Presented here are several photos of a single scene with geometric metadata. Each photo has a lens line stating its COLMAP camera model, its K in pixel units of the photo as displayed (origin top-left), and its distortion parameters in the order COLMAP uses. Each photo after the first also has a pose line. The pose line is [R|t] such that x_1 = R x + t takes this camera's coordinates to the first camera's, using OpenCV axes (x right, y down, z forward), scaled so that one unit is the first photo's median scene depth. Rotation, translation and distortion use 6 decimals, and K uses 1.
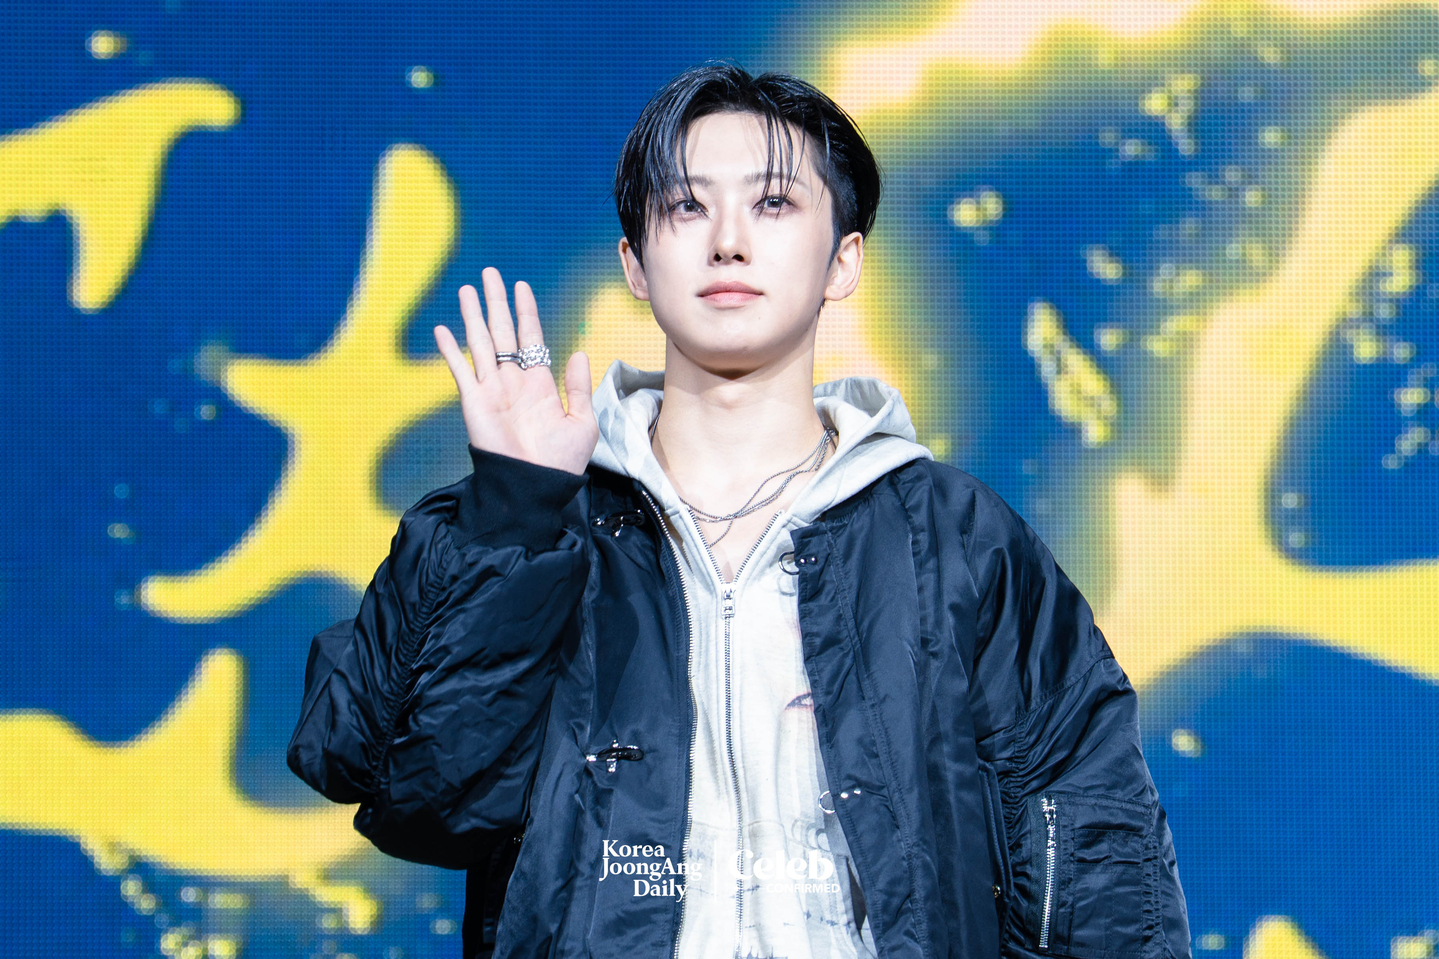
lens RADIAL K [[8283.0, 0, 680.5], [0, 8283.0, 556.5], [0, 0, 1]] dist [0.503584, -0.857574]
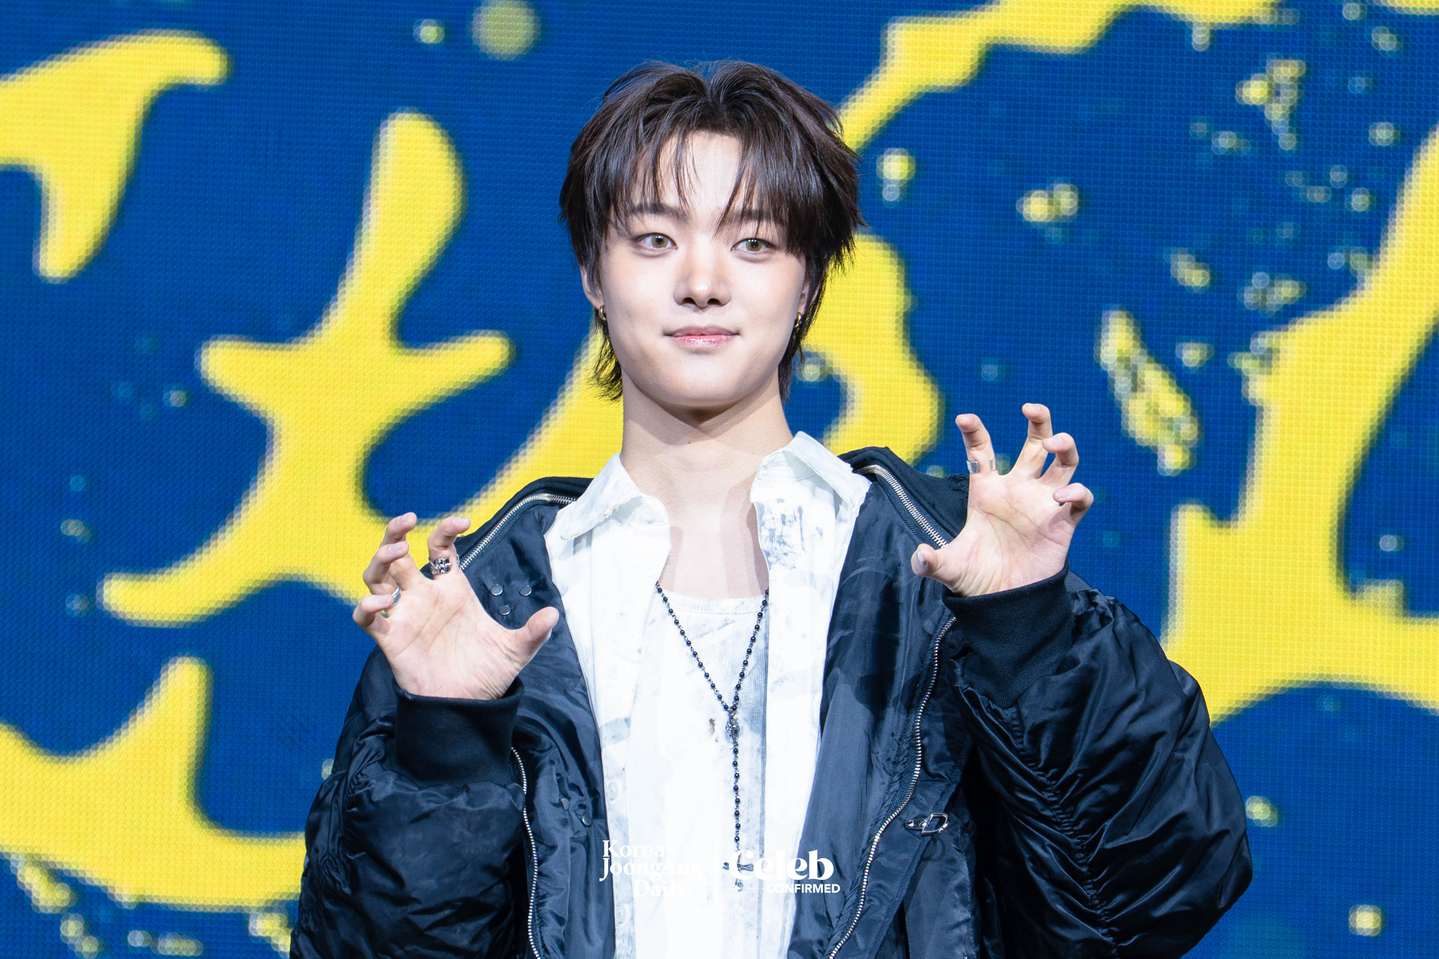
lens RADIAL K [[8306.1, 0, 721.2], [0, 8306.1, 593.9], [0, 0, 1]] dist [0.513346, 2.606652]
pose [[0.999260, 0.037128, 0.010021, -0.006910], [-0.037140, 0.999310, 0.000972, 0.000526], [-0.009978, -0.001343, 0.999949, 0.106369]]
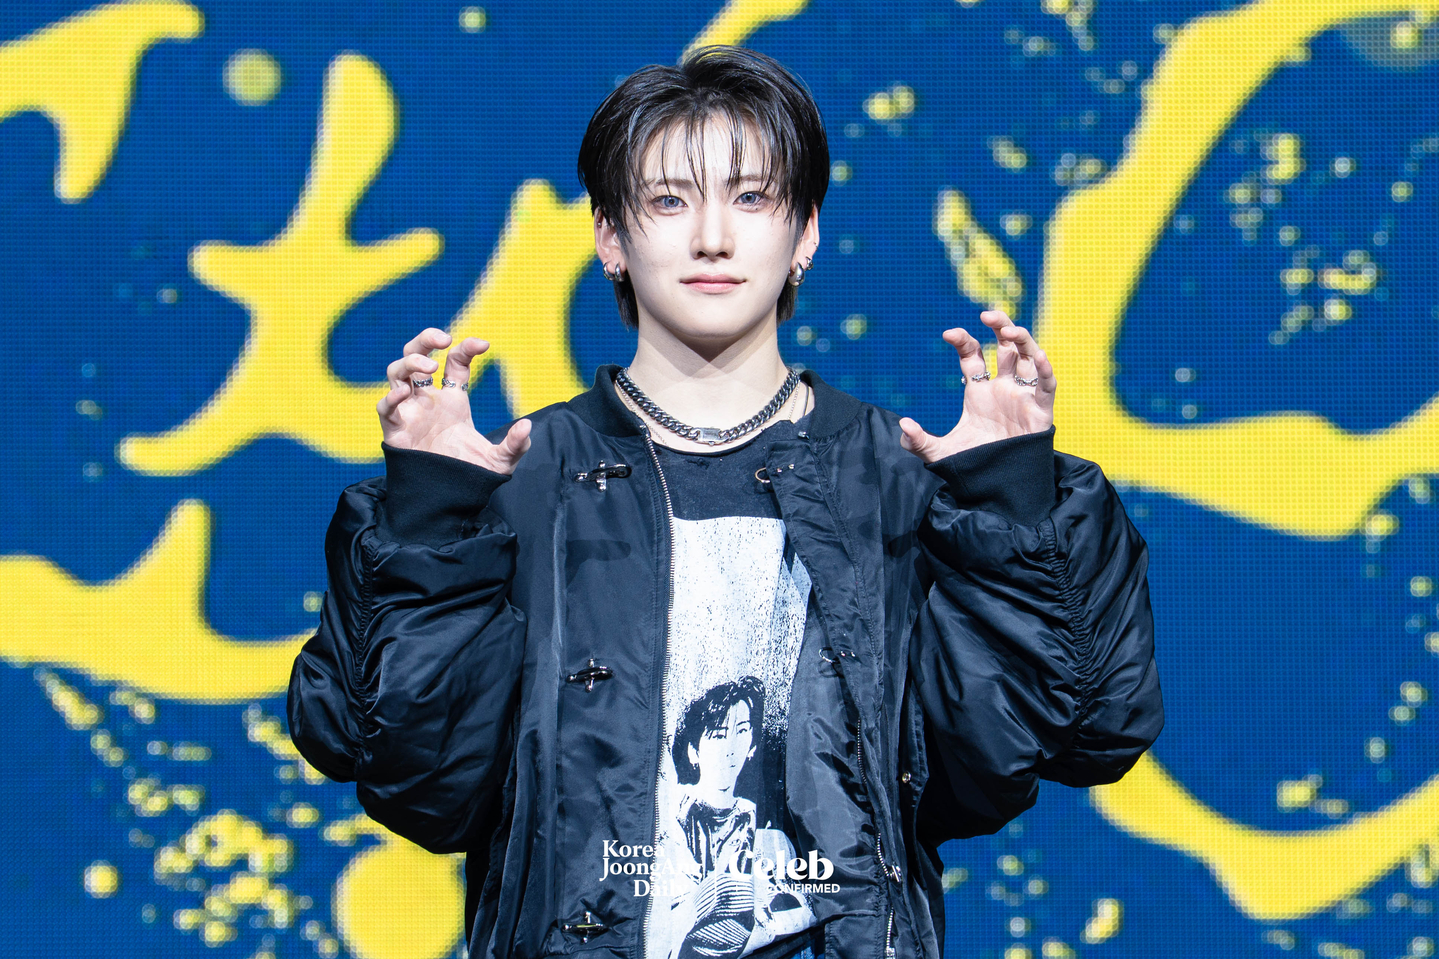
lens RADIAL K [[8247.1, 0, 717.8], [0, 8247.1, 622.5], [0, 0, 1]] dist [0.530423, 10.674387]
pose [[0.999925, -0.004321, 0.011444, 0.001127], [0.004060, 0.999735, 0.022665, 0.000752], [-0.011539, -0.022617, 0.999678, -0.064505]]
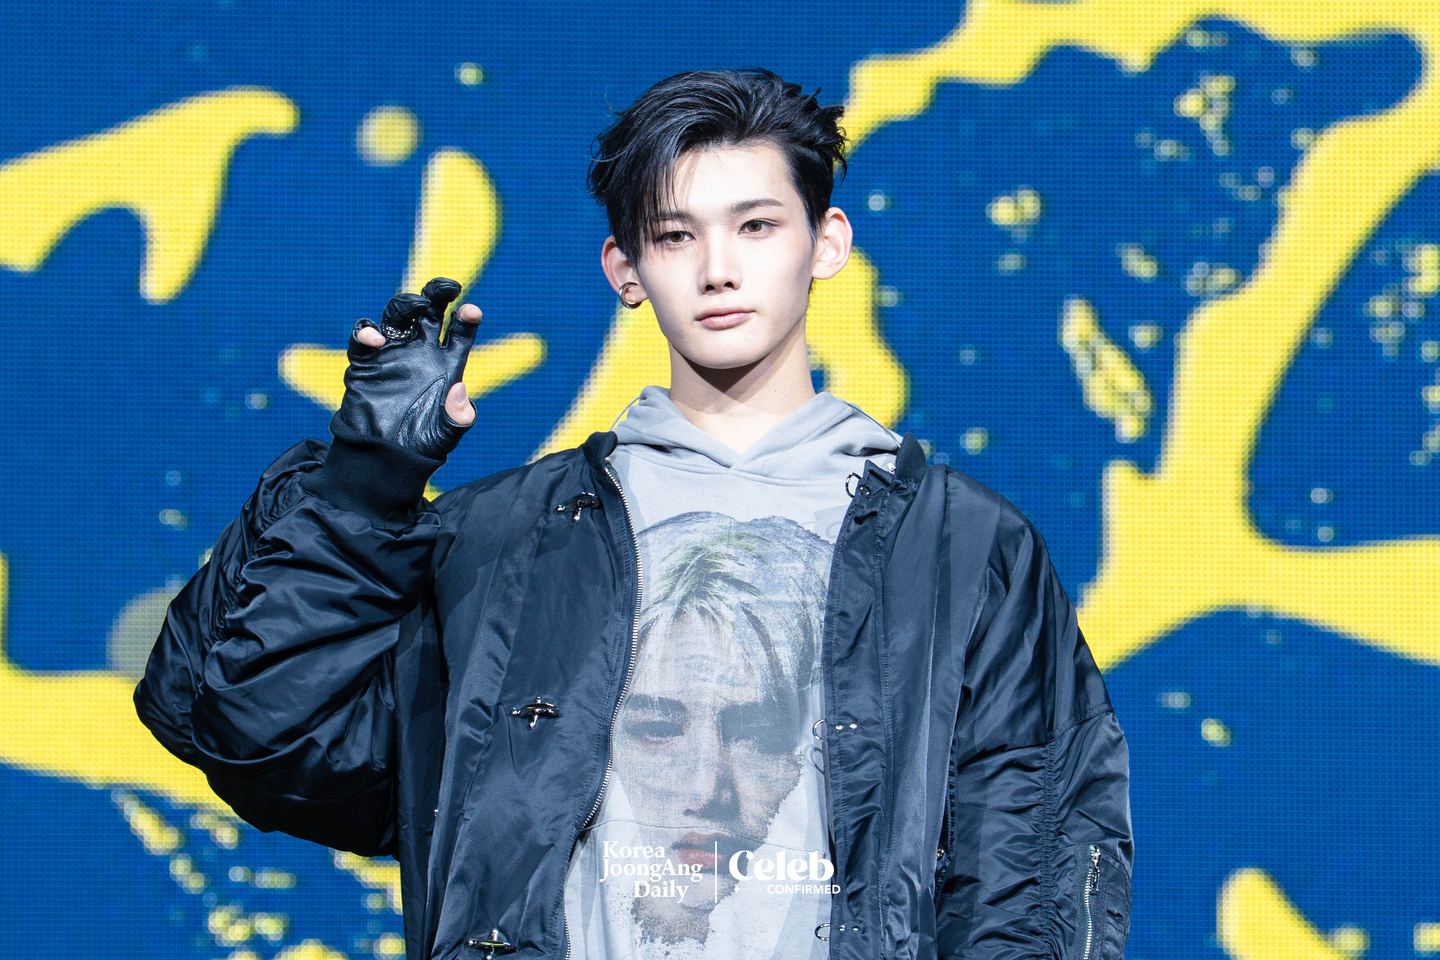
lens RADIAL K [[8311.9, 0, 721.7], [0, 8311.9, 594.5], [0, 0, 1]] dist [0.513346, 2.606652]
pose [[0.999974, 0.007276, -0.000002, 0.000104], [-0.007276, 0.999958, 0.005497, 0.000307], [0.000042, -0.005497, 0.999985, -0.023355]]
